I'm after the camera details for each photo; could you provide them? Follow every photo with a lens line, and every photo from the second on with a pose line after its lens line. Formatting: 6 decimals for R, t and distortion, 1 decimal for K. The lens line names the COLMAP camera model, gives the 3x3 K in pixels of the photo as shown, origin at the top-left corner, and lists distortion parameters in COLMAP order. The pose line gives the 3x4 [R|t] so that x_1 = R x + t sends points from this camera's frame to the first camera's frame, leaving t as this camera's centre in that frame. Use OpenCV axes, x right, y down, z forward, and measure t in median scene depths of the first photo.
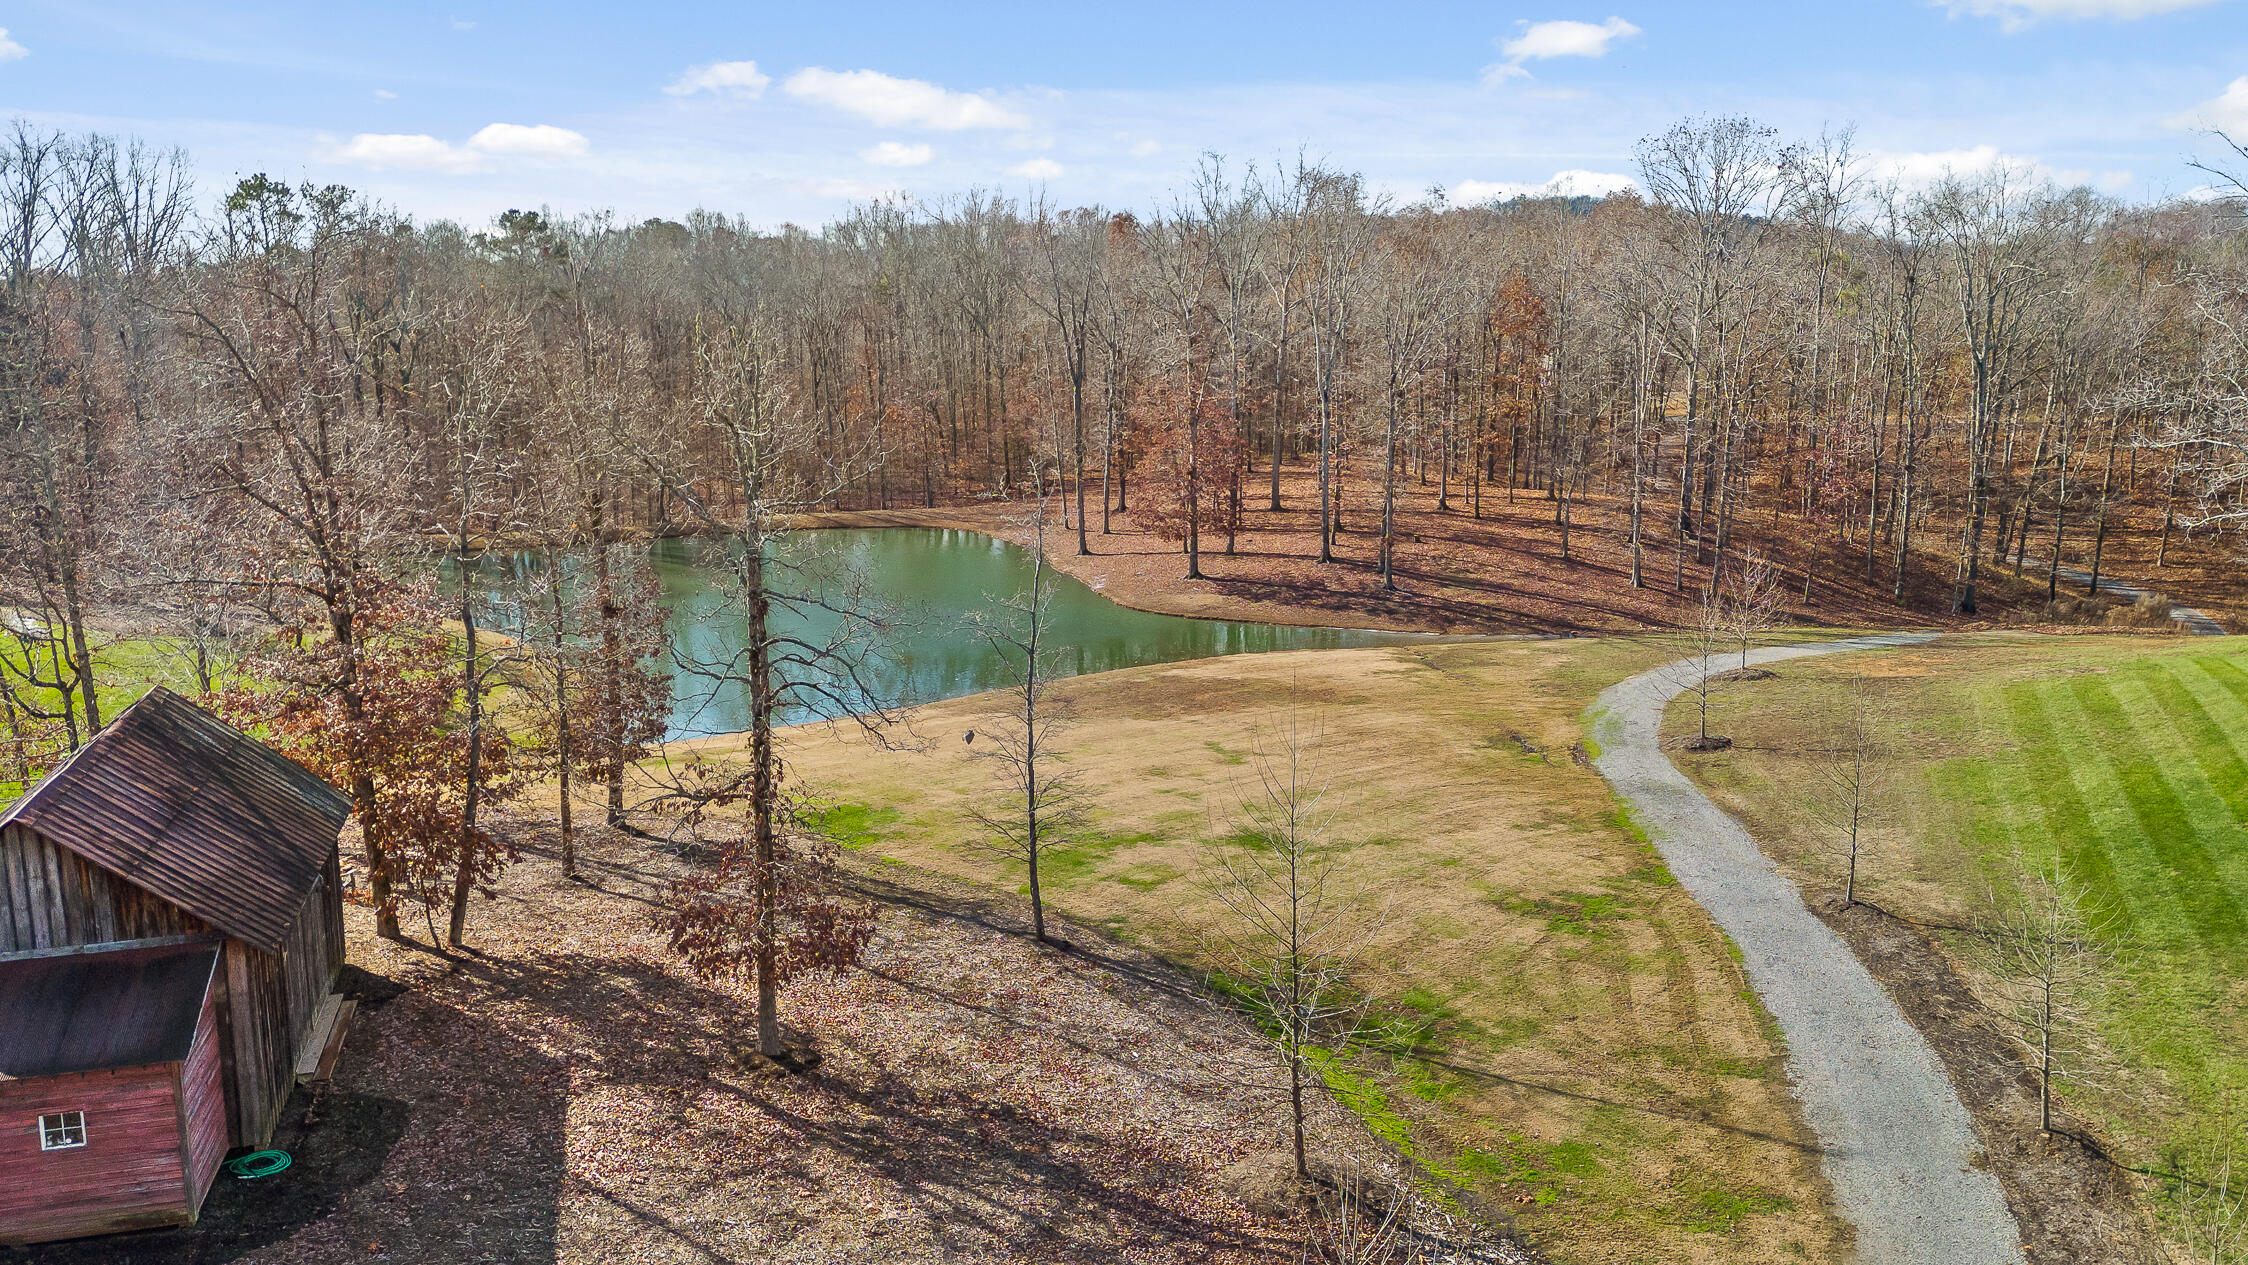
lens RADIAL K [[1680.5, 0, 1093.2], [0, 1680.5, 690.4], [0, 0, 1]] dist [0.021984, -0.010494]
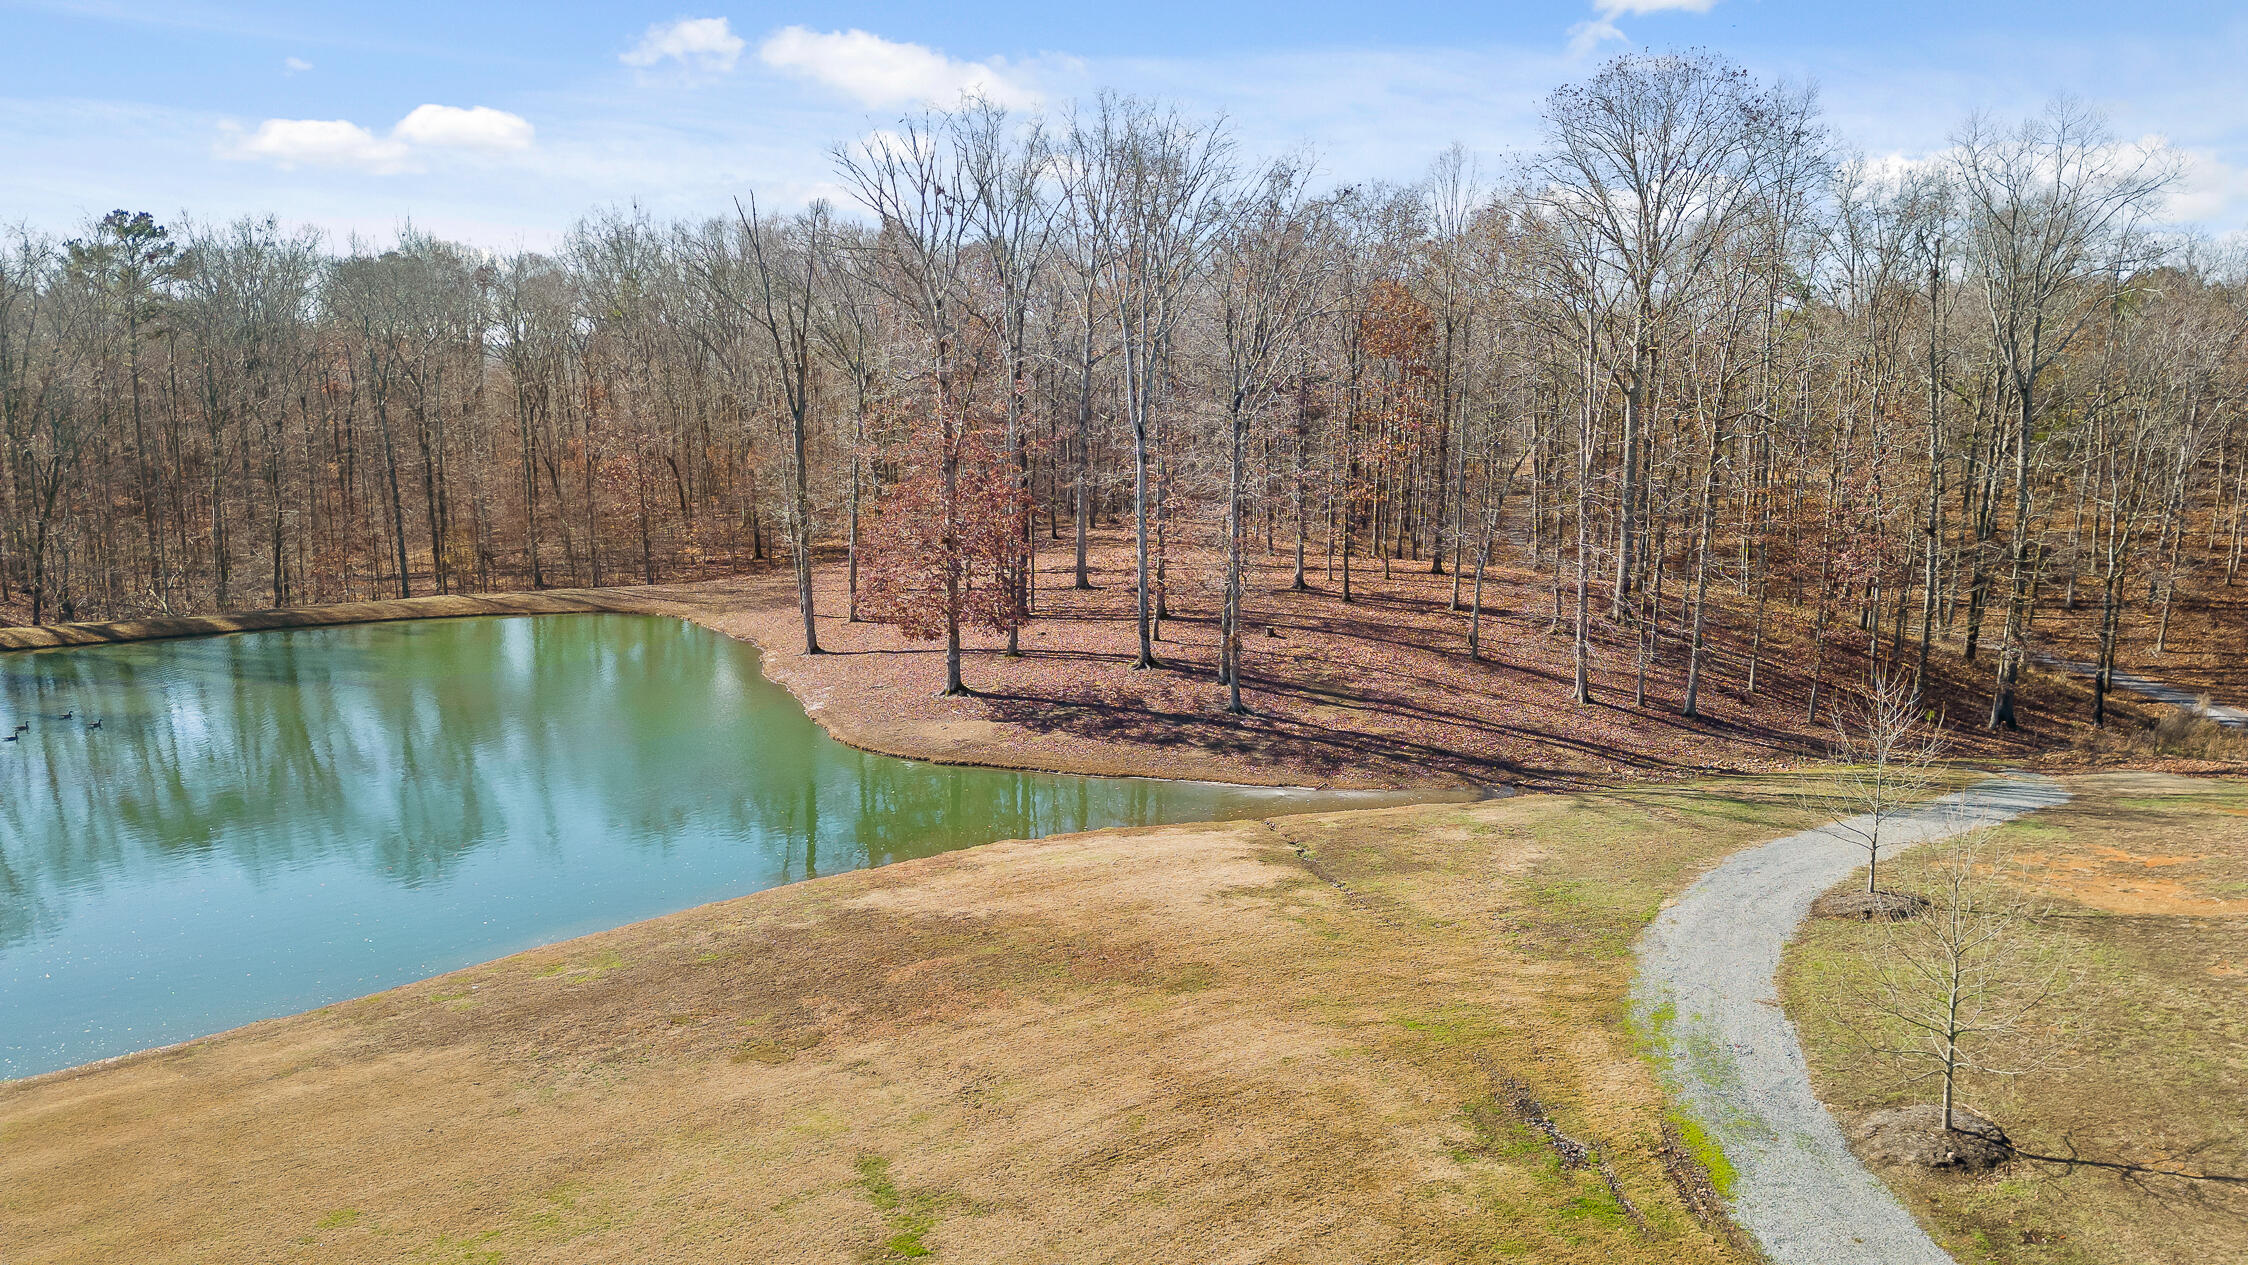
lens RADIAL K [[1575.9, 0, 1124.0], [0, 1575.9, 632.5], [0, 0, 1]] dist [0.085101, -0.093699]
pose [[0.993559, -0.009444, 0.112924, 0.073050], [0.016816, 0.997775, -0.064514, -0.063974], [-0.112064, 0.065997, 0.991507, 0.459981]]
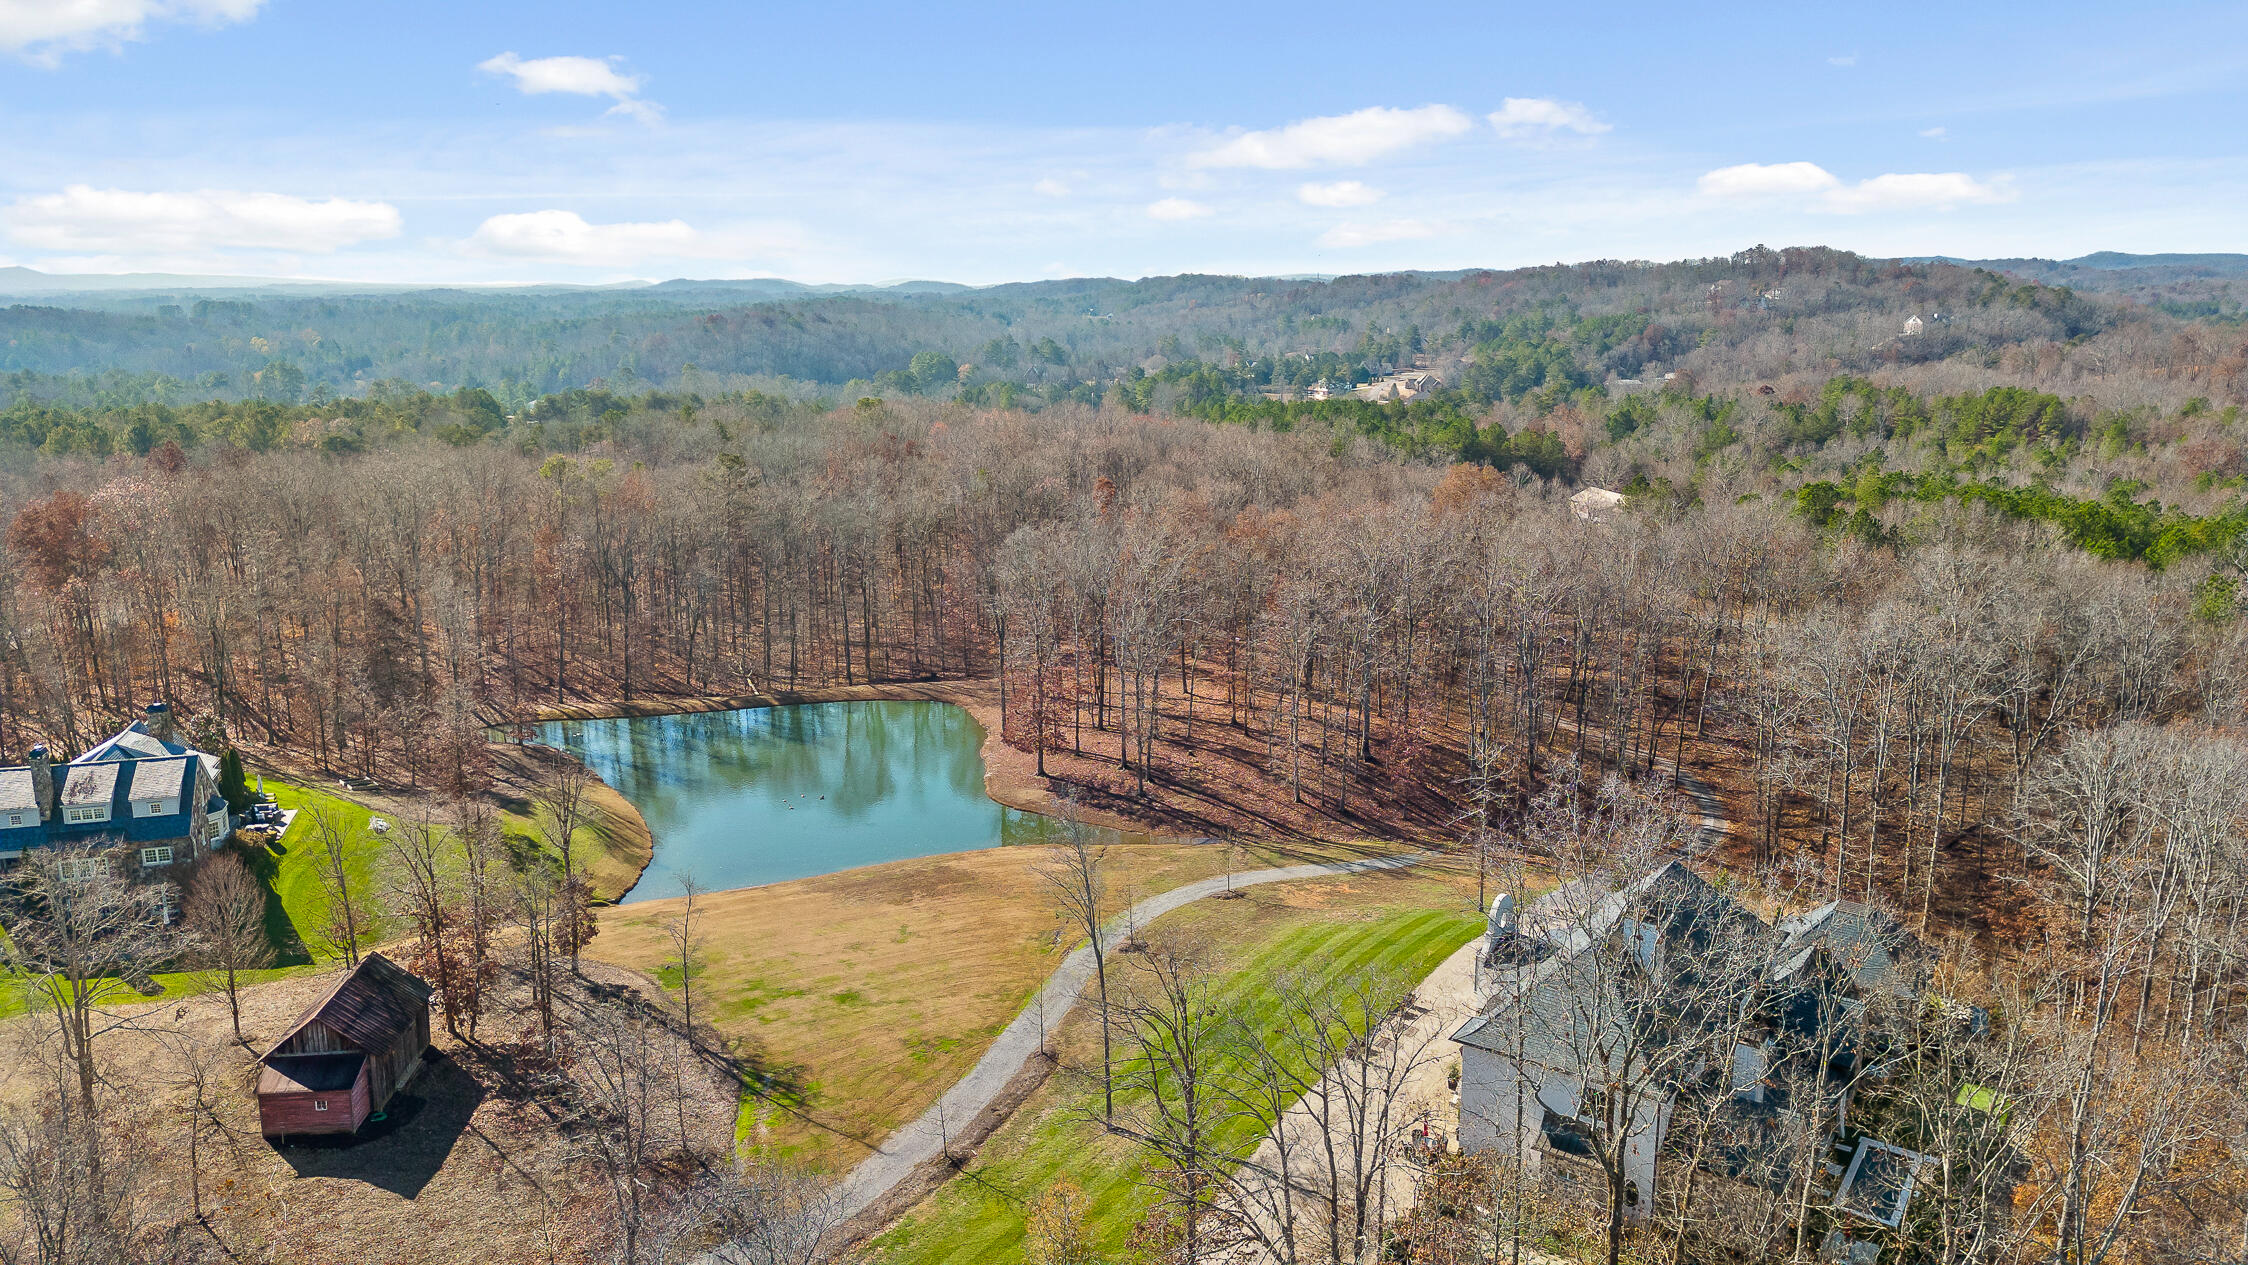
lens RADIAL K [[1575.9, 0, 1124.0], [0, 1575.9, 632.5], [0, 0, 1]] dist [0.085101, -0.093699]
pose [[0.985595, 0.040533, -0.164191, 0.506653], [-0.043611, 0.998933, -0.015179, -0.243706], [0.163401, 0.022121, 0.986312, -0.672364]]
